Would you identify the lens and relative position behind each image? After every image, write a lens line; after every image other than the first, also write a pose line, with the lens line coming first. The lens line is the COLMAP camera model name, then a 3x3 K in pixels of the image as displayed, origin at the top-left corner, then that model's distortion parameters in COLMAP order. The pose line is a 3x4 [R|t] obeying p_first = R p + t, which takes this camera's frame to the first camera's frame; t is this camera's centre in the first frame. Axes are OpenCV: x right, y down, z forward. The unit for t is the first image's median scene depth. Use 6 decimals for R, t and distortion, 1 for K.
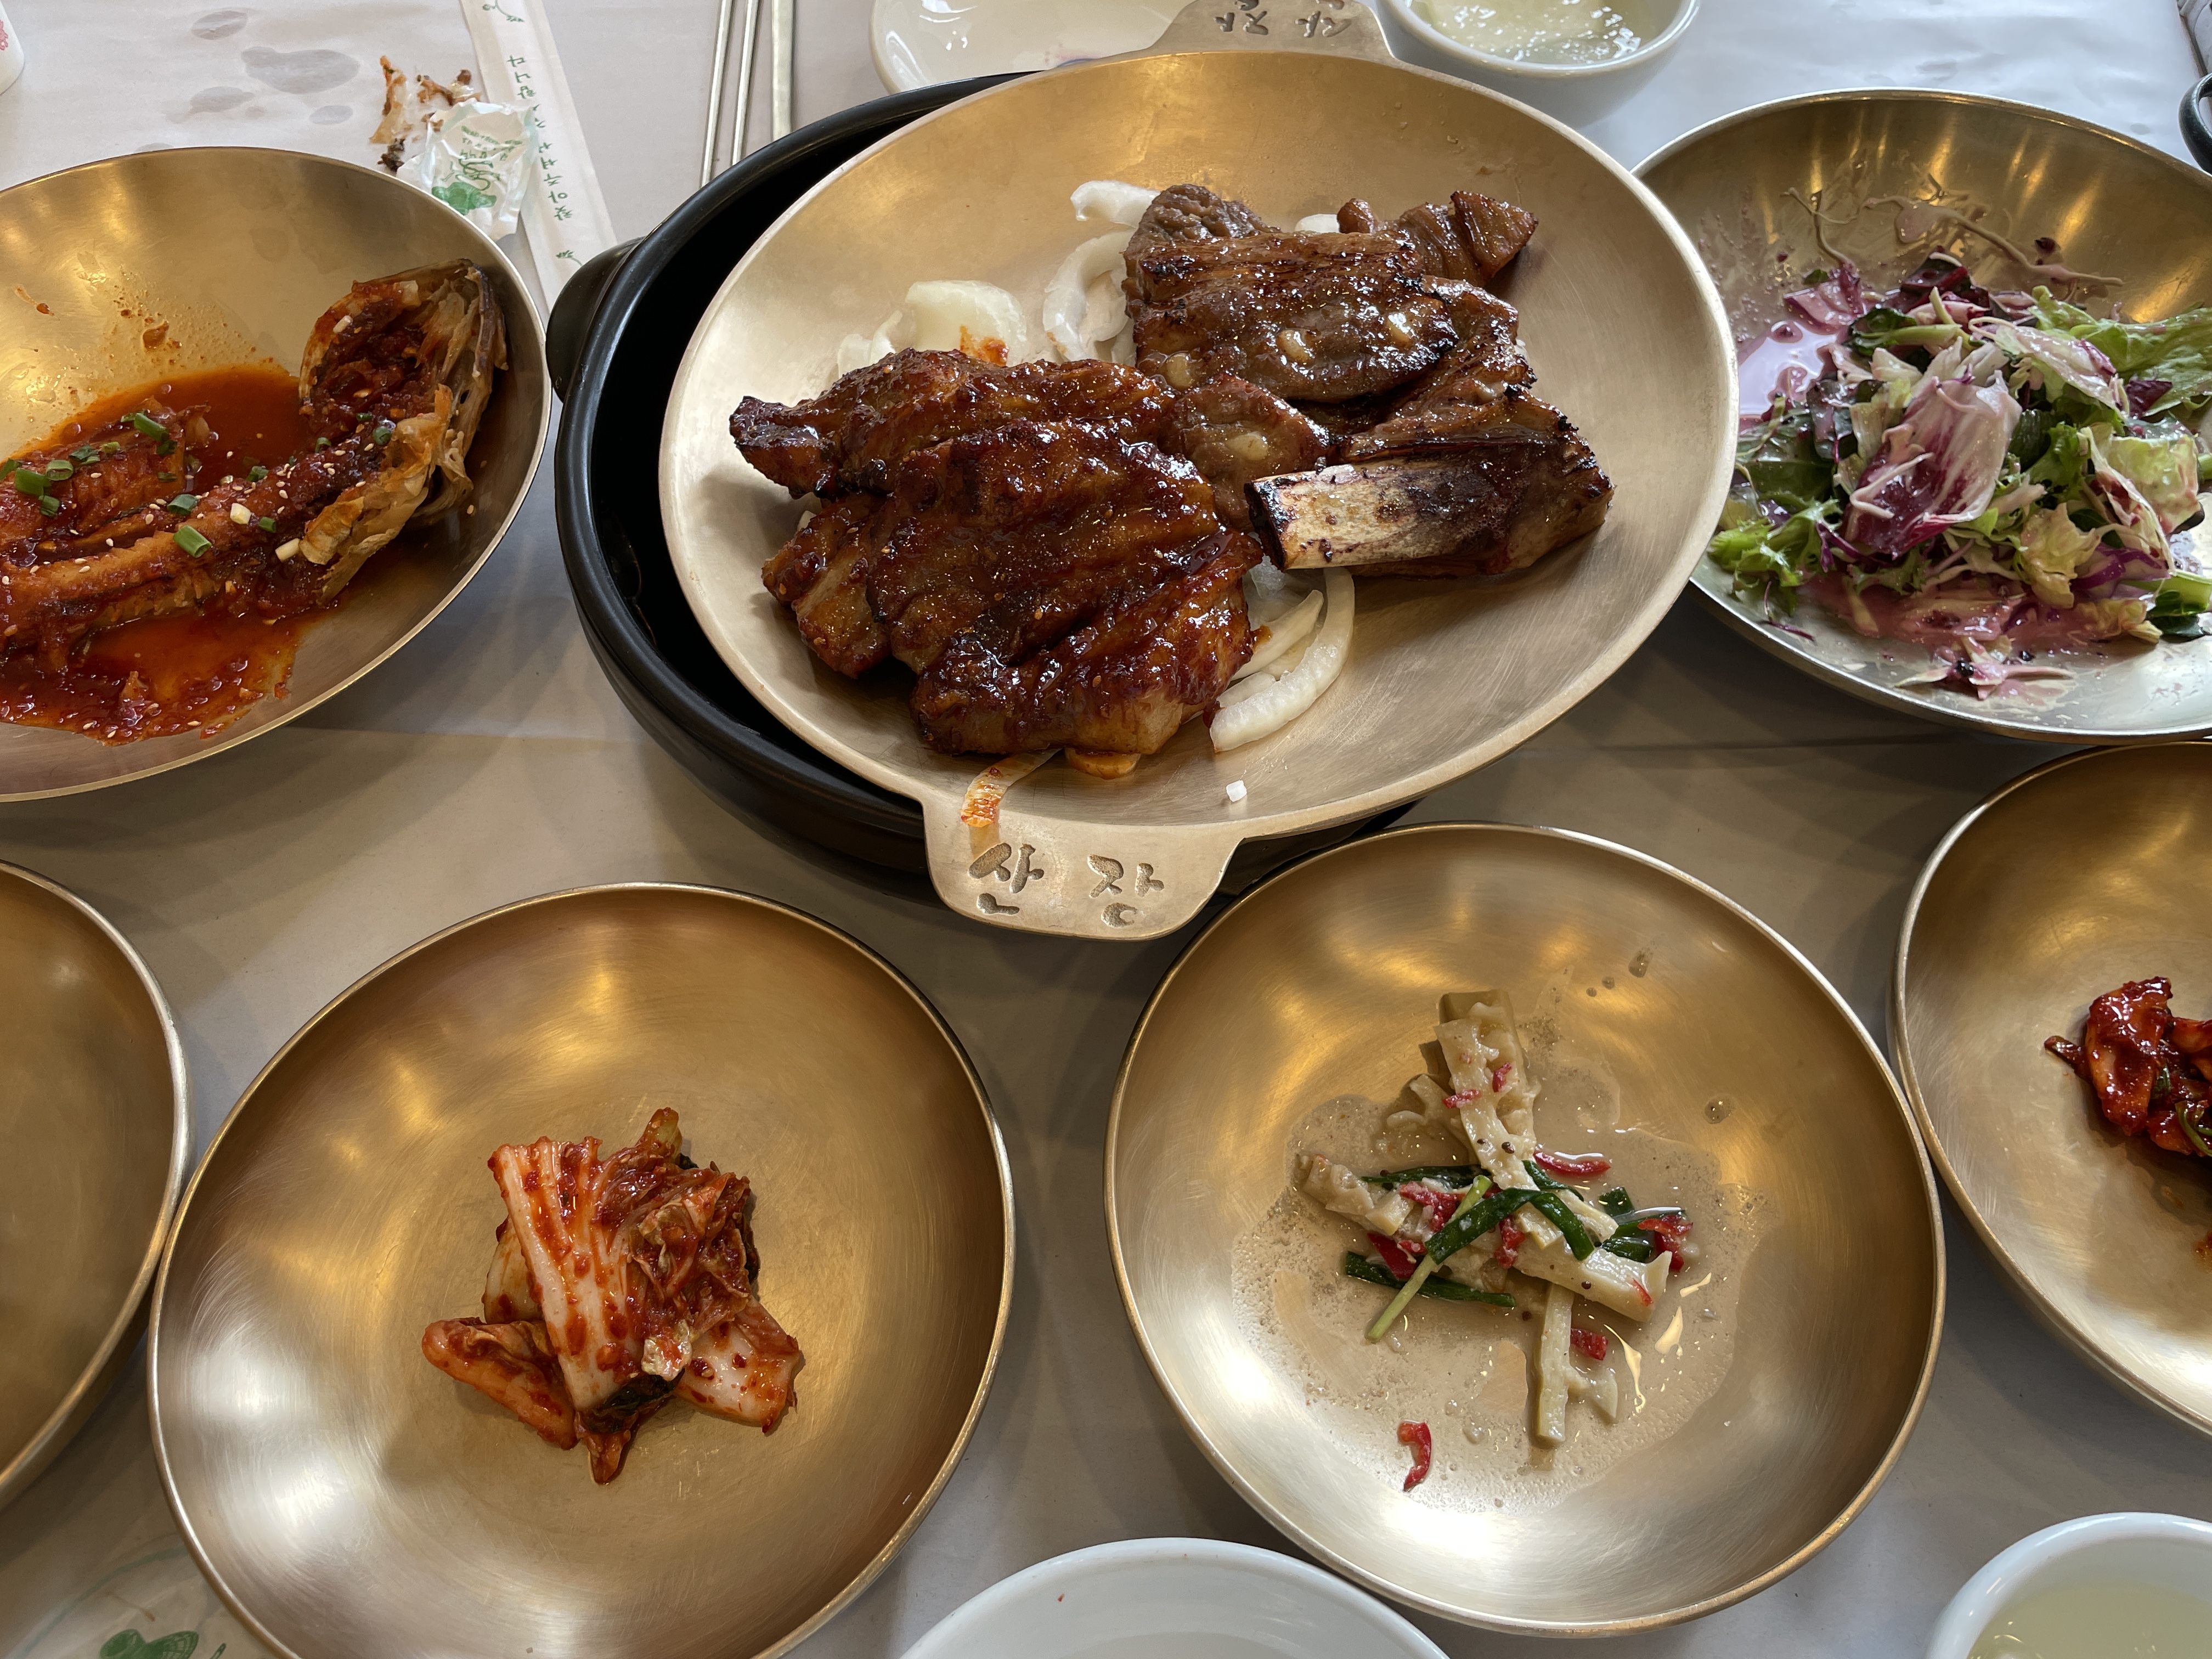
lens RADIAL K [[1685.2, 0, 1106.0], [0, 1685.2, 829.5], [0, 0, 1]] dist [0.078190, -0.169064]
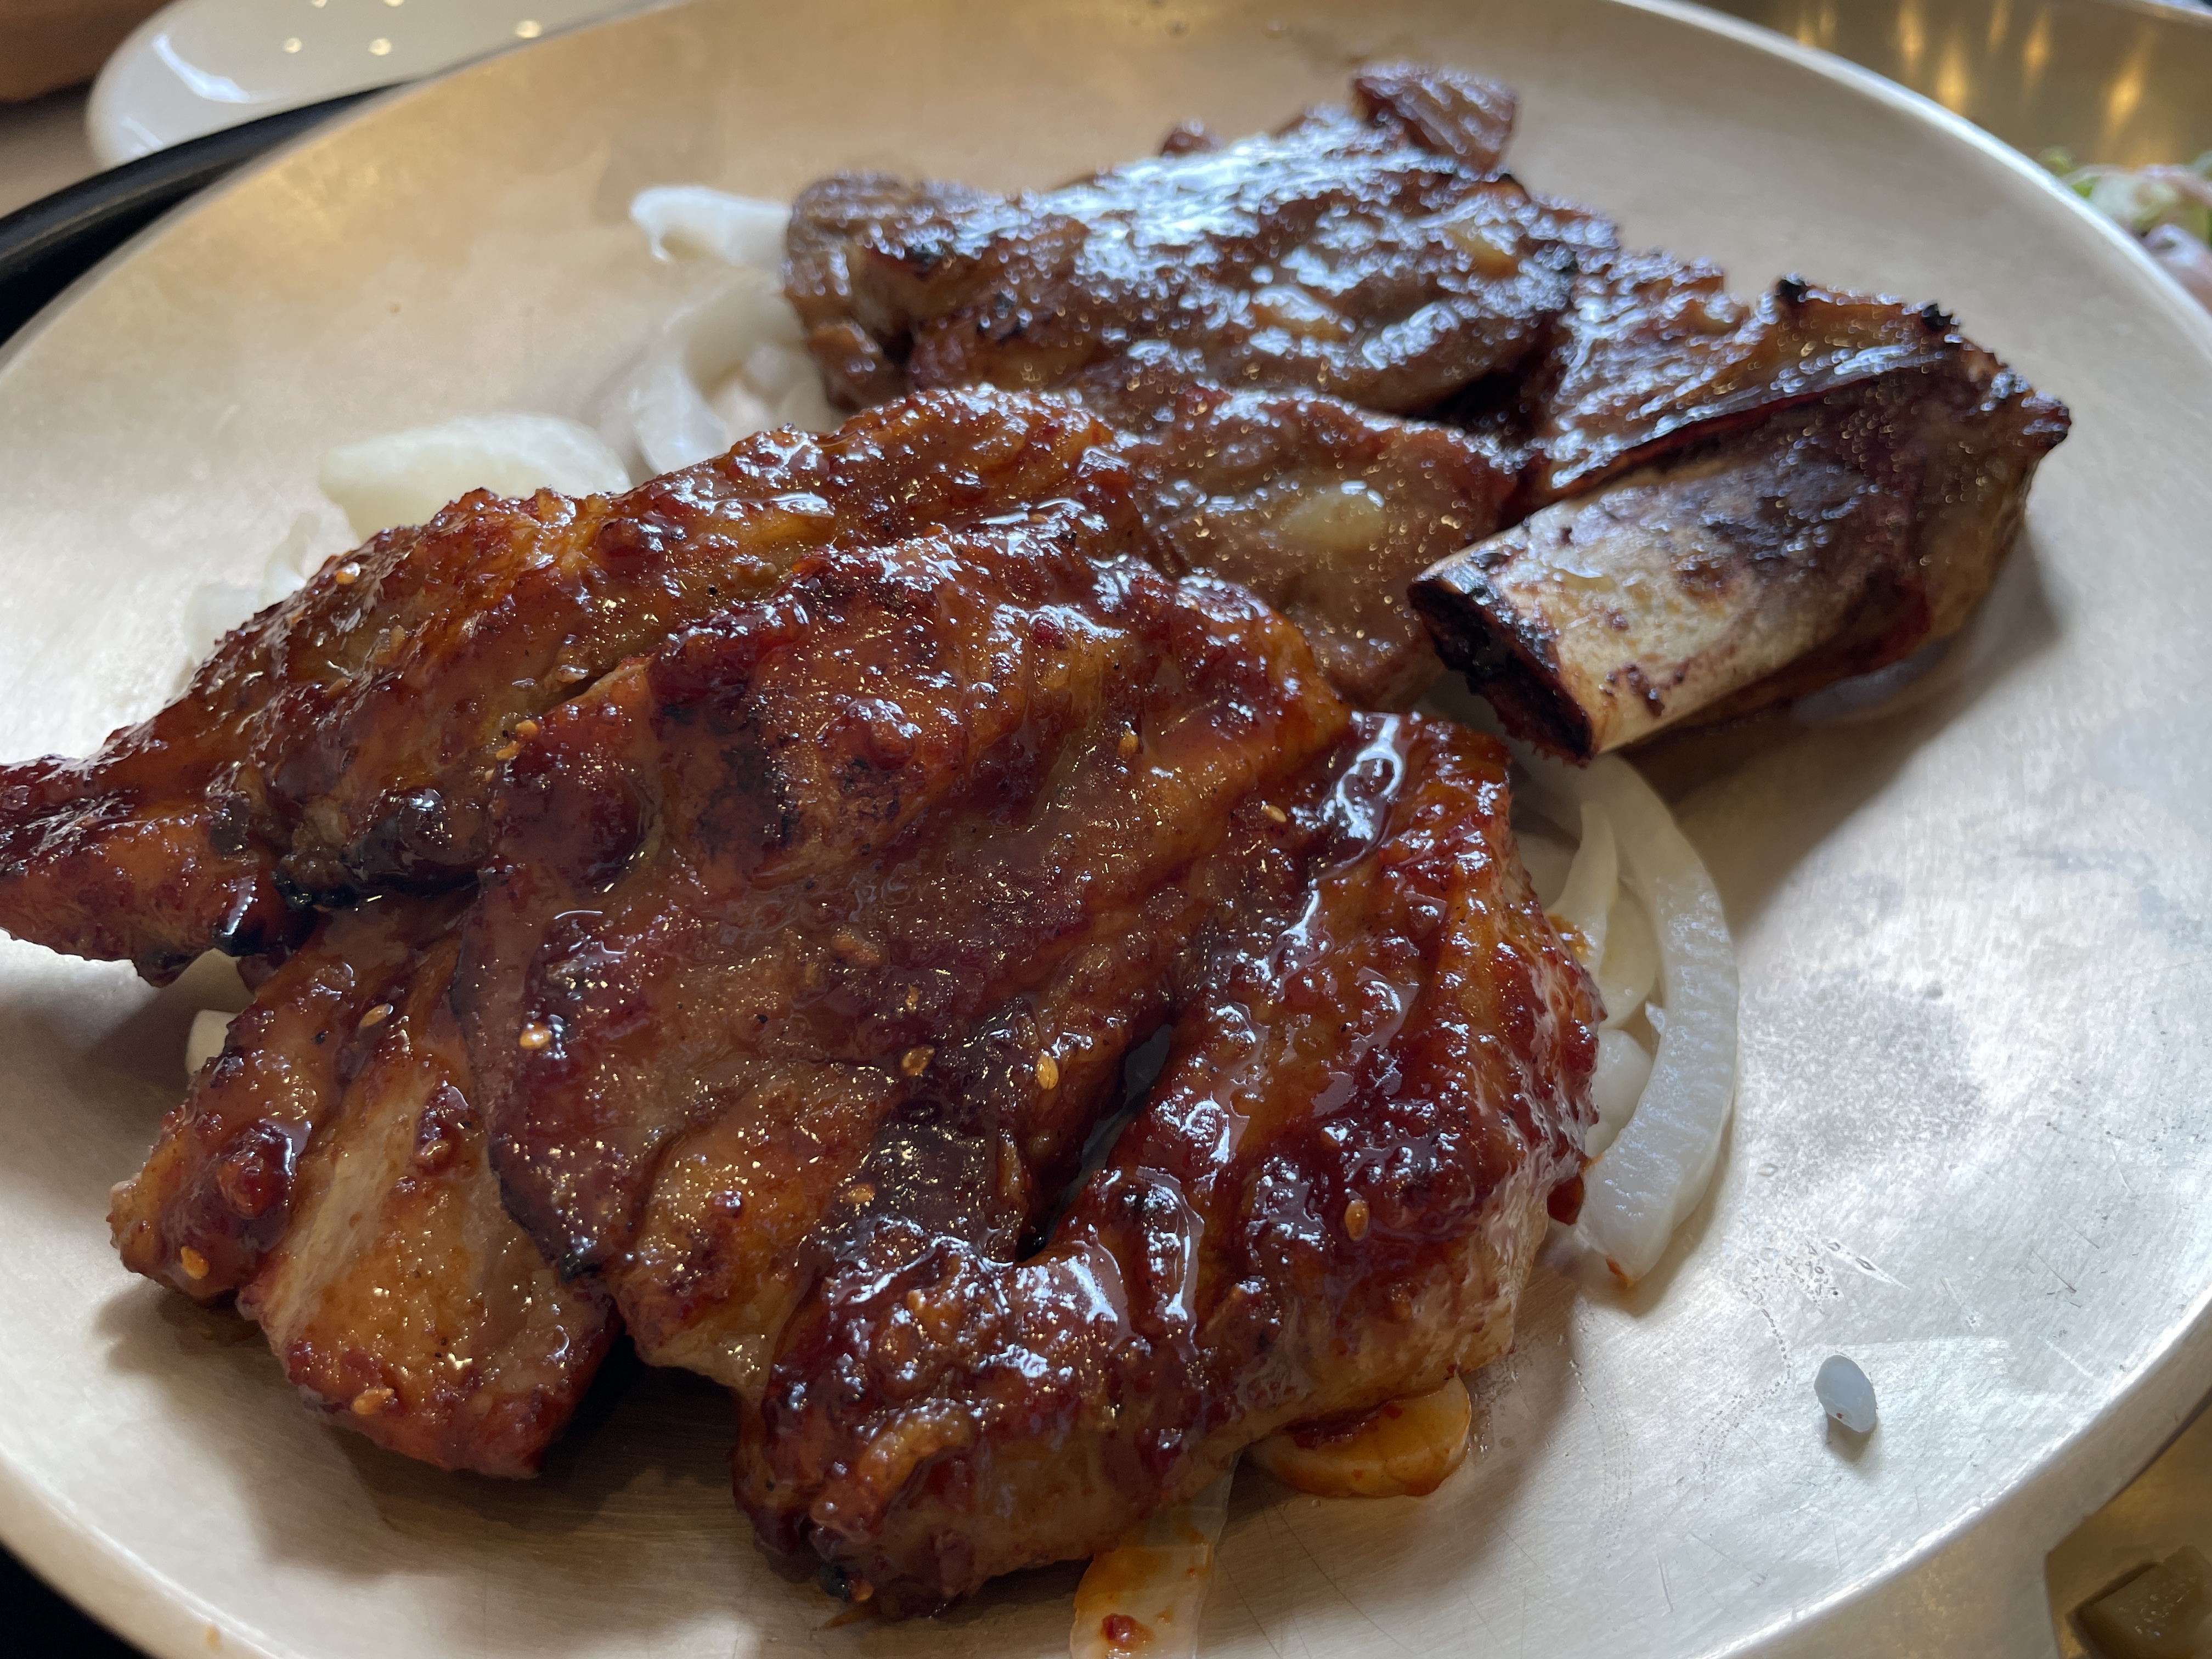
lens RADIAL K [[1685.2, 0, 1106.0], [0, 1685.2, 829.5], [0, 0, 1]] dist [0.078190, -0.169064]
pose [[0.902730, -0.274149, 0.331543, -0.124678], [0.334793, 0.931652, -0.141207, -0.119524], [-0.270170, 0.238470, 0.932813, 0.662813]]
